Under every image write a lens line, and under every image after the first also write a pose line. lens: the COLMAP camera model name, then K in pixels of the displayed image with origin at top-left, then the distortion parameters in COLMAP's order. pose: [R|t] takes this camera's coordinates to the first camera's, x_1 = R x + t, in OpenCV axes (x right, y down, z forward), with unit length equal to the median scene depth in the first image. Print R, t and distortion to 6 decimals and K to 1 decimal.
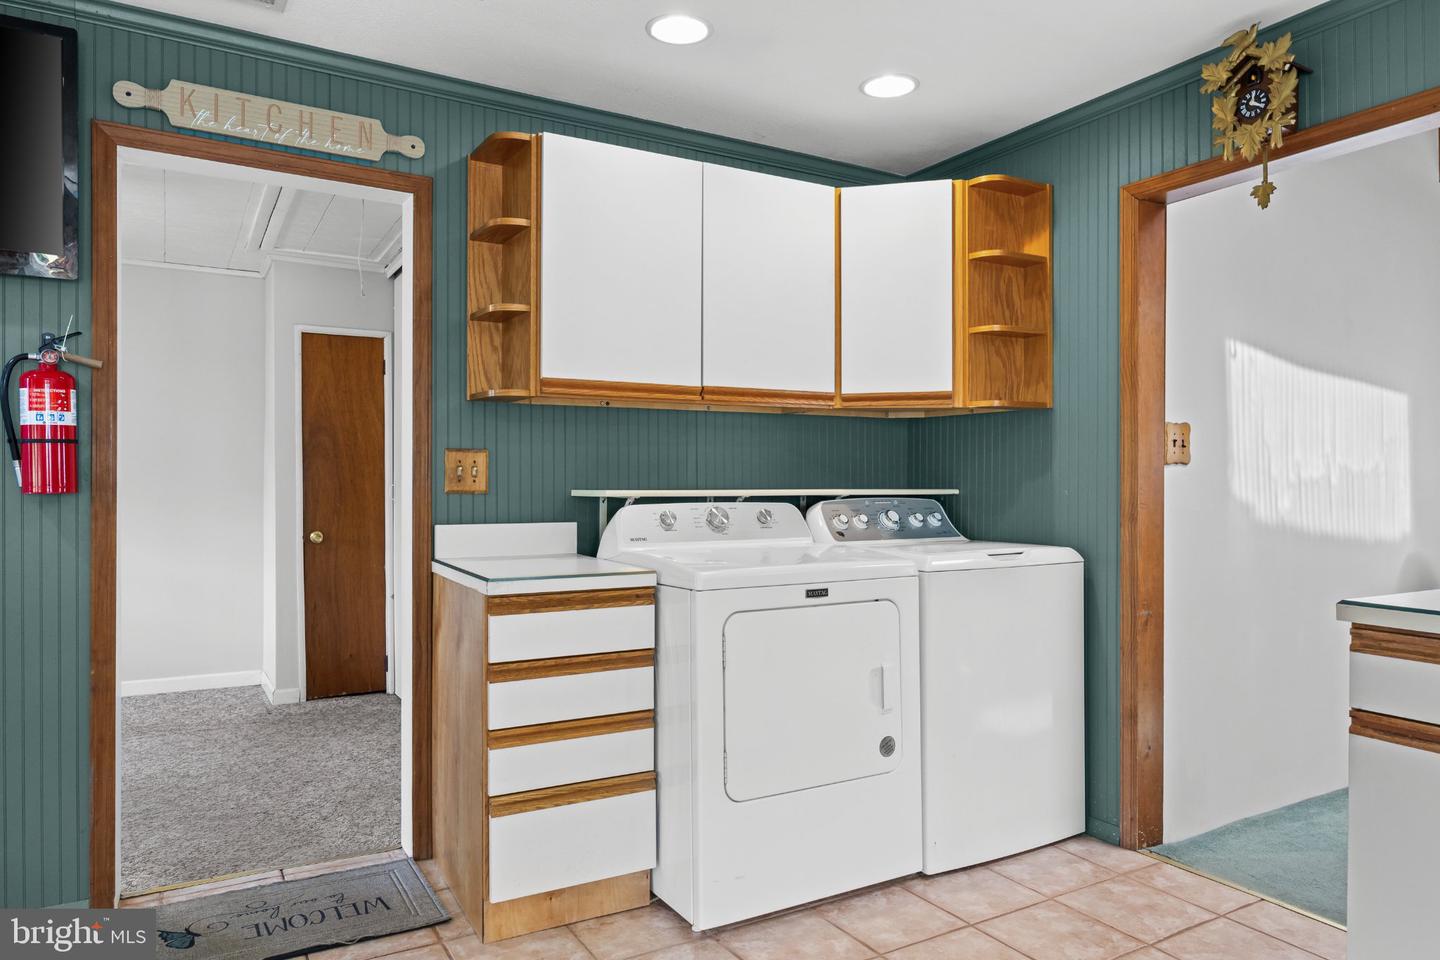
lens RADIAL K [[941.8, 0, 718.9], [0, 941.8, 482.9], [0, 0, 1]] dist [-0.004507, -0.001961]
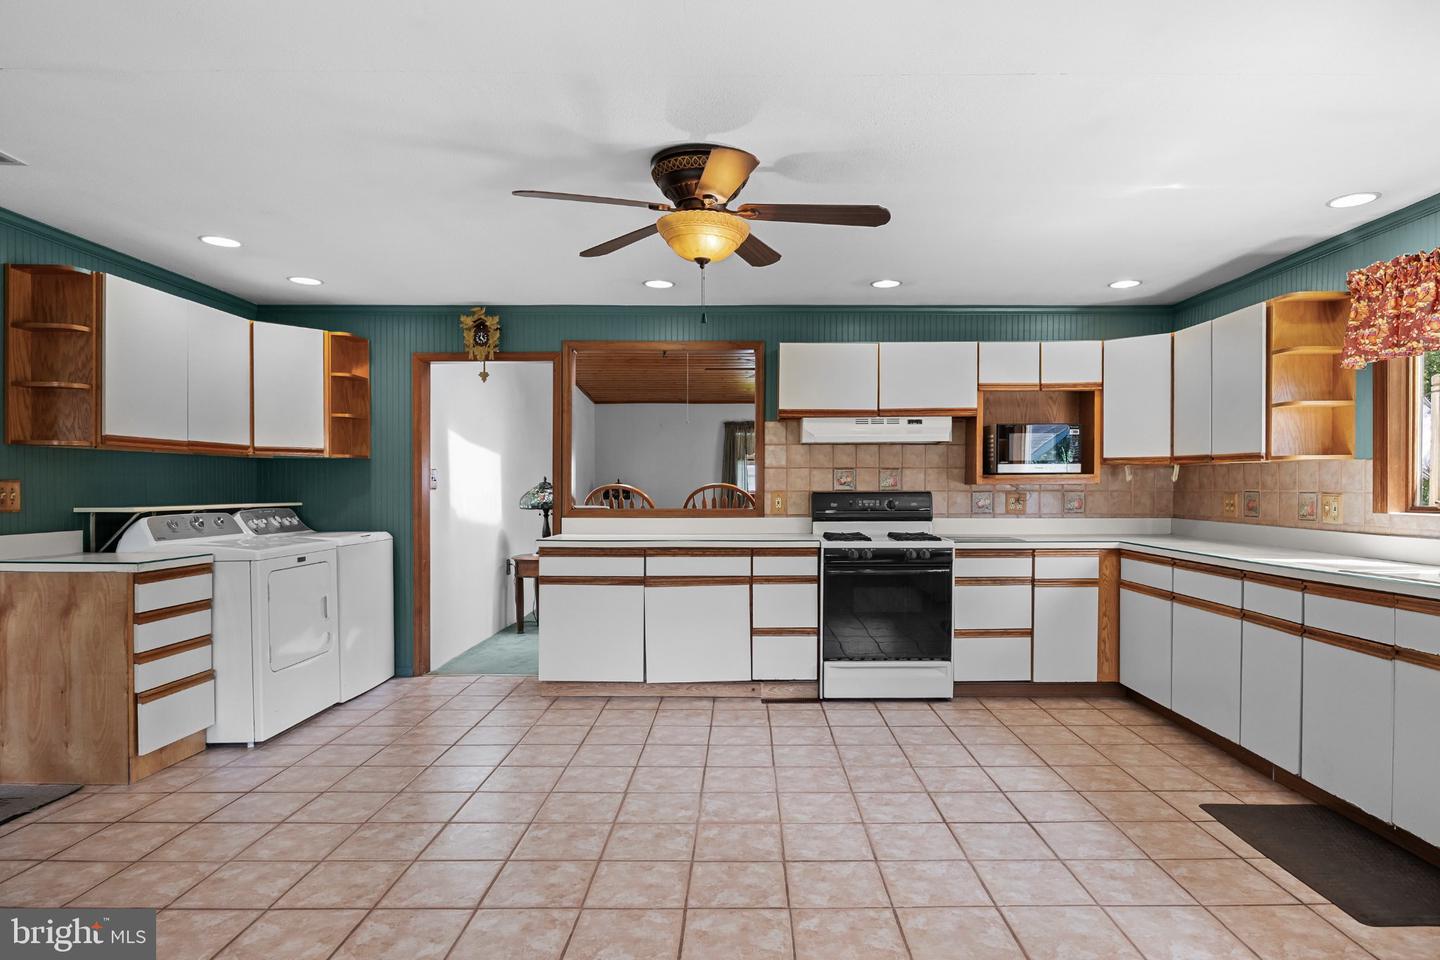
lens RADIAL K [[817.4, 0, 762.5], [0, 817.4, 500.5], [0, 0, 1]] dist [-0.005368, 0.000200]
pose [[0.481931, -0.014669, 0.876087, -0.813053], [0.000176, 0.999861, 0.016644, -0.026458], [-0.876209, -0.007867, 0.481866, -0.555079]]
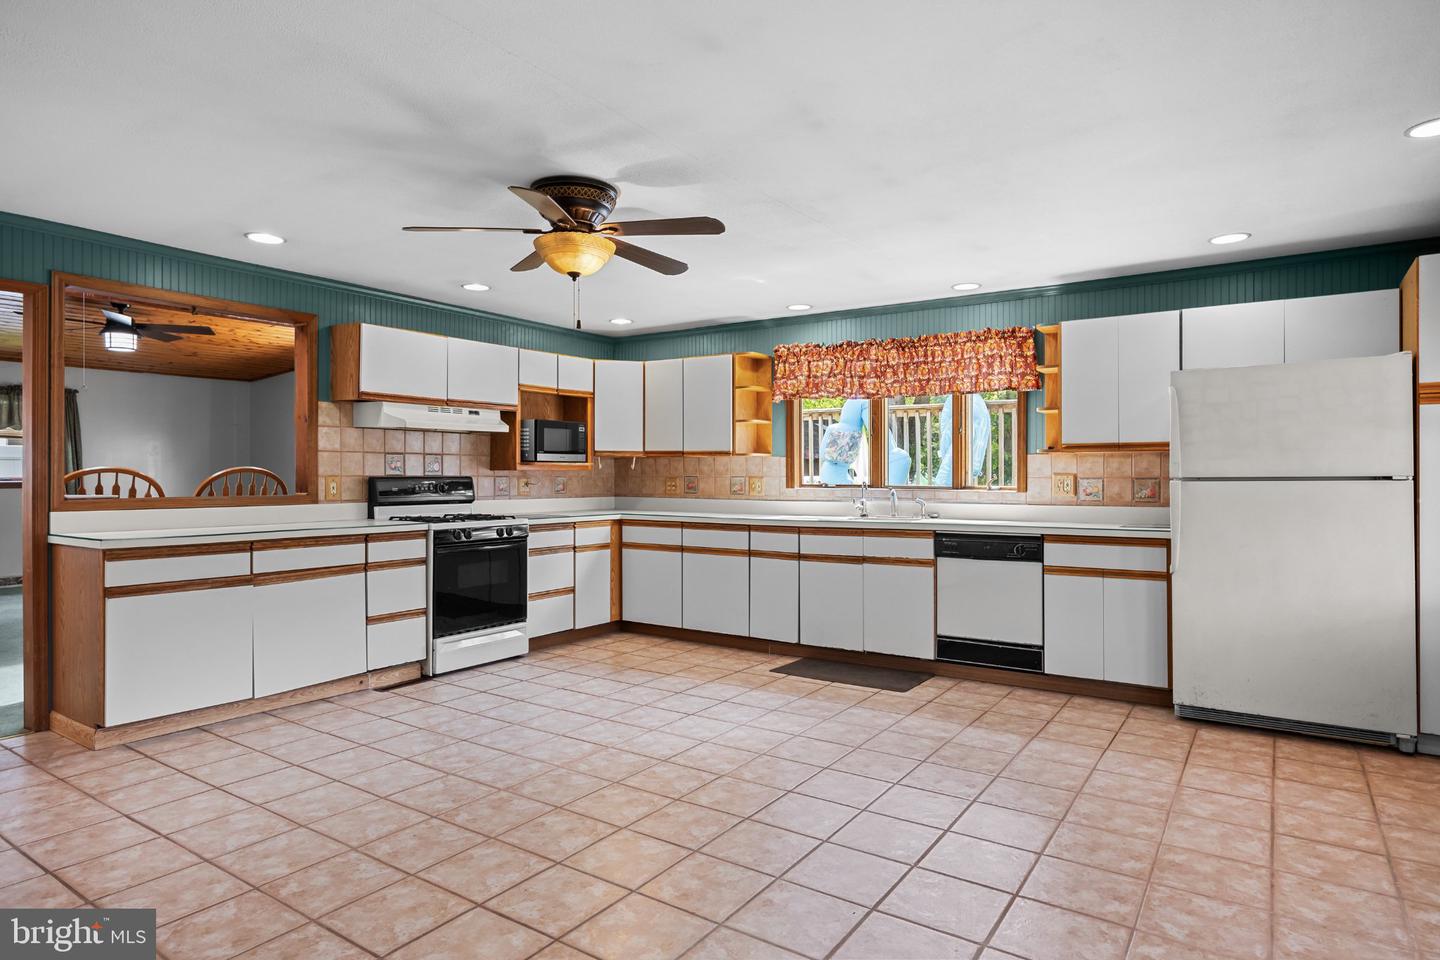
lens RADIAL K [[807.6, 0, 722.5], [0, 807.6, 477.5], [0, 0, 1]] dist [-0.000140, 0.000244]
pose [[-0.438601, -0.002695, 0.898678, -1.107354], [-0.001835, 0.999996, 0.002103, -0.017942], [-0.898680, -0.000726, -0.438605, 0.352399]]
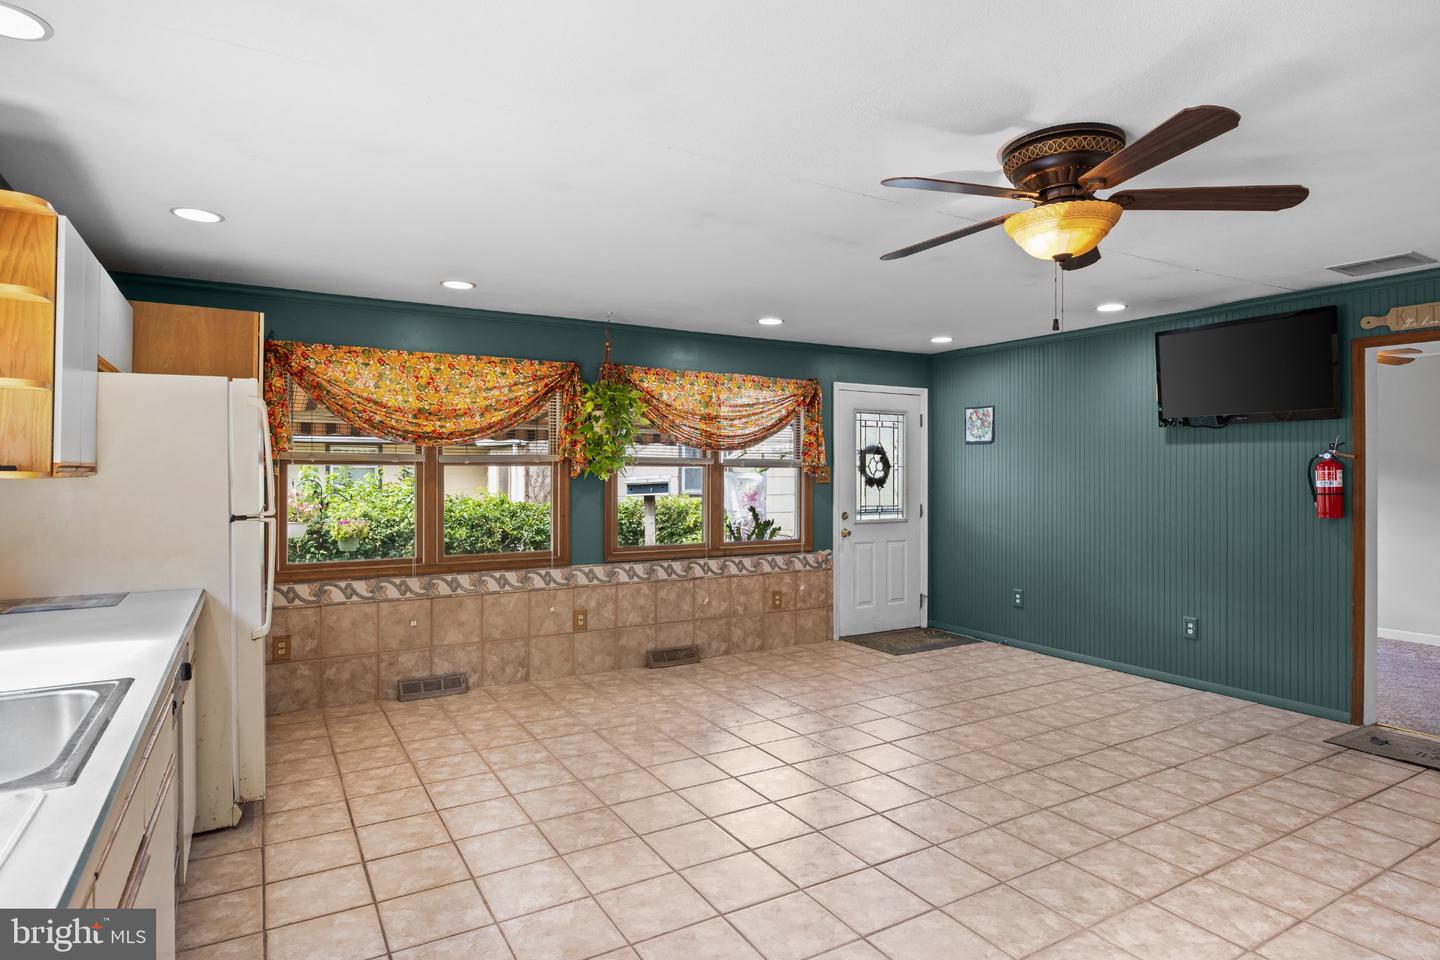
lens RADIAL K [[788.1, 0, 708.9], [0, 788.1, 474.9], [0, 0, 1]] dist [-0.005026, 0.000206]
pose [[-0.003769, 0.002506, -0.999990, 0.947561], [-0.001423, 0.999996, 0.002511, -0.076828], [0.999992, 0.001433, -0.003765, -0.370073]]
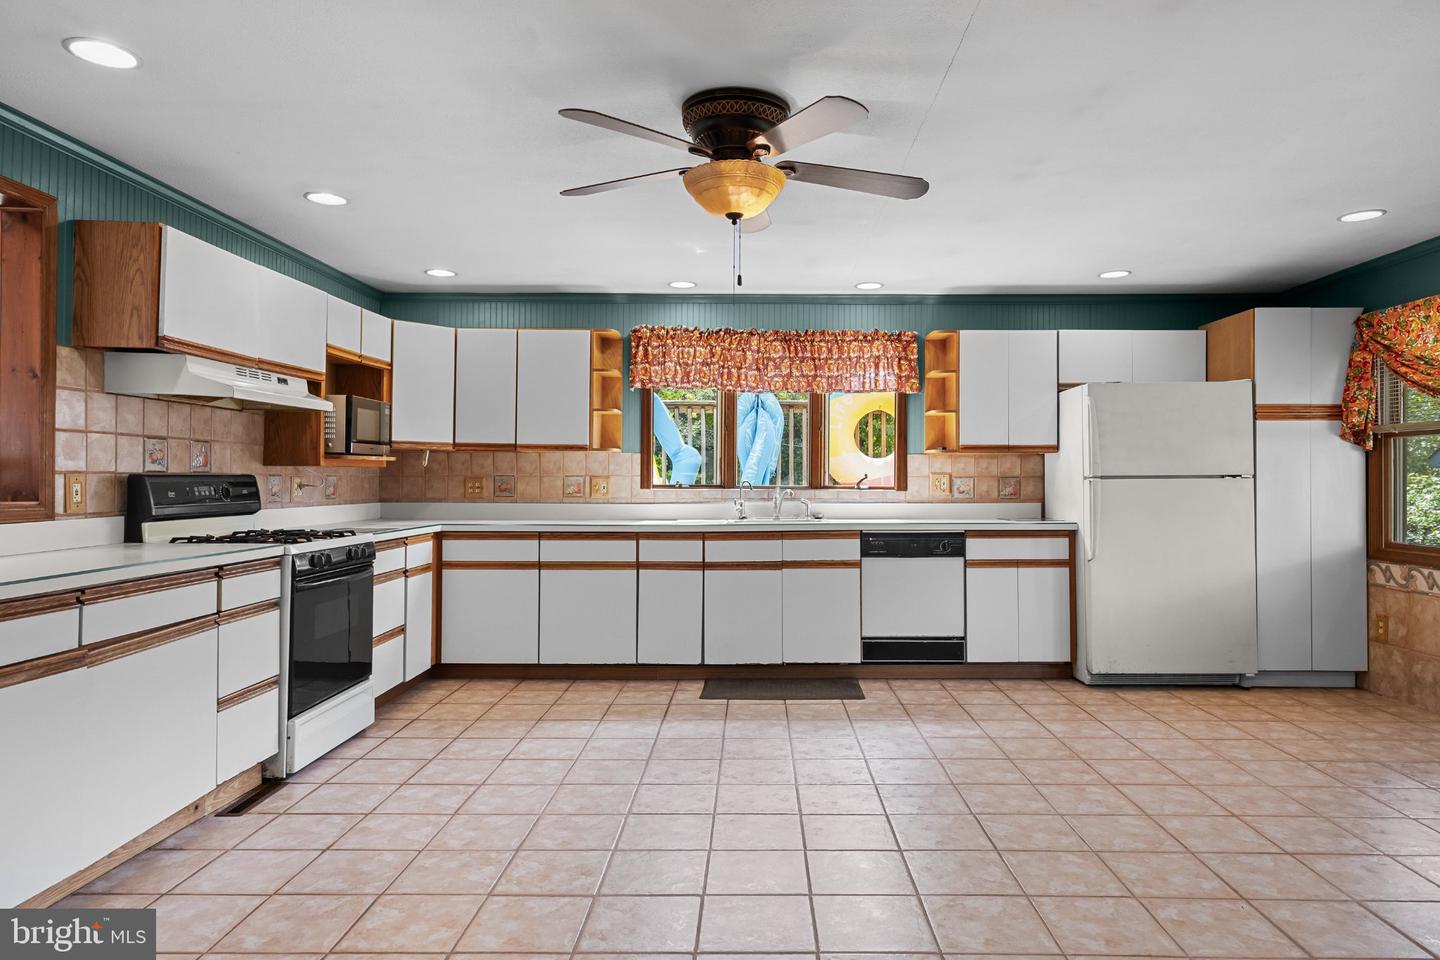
lens RADIAL K [[868.2, 0, 748.4], [0, 868.2, 465.6], [0, 0, 1]] dist [0.004795, 0.000689]
pose [[-0.861534, 0.006651, 0.507657, -0.462123], [-0.001571, 0.999874, -0.015766, -0.008587], [-0.507698, -0.014381, -0.861415, 0.887558]]
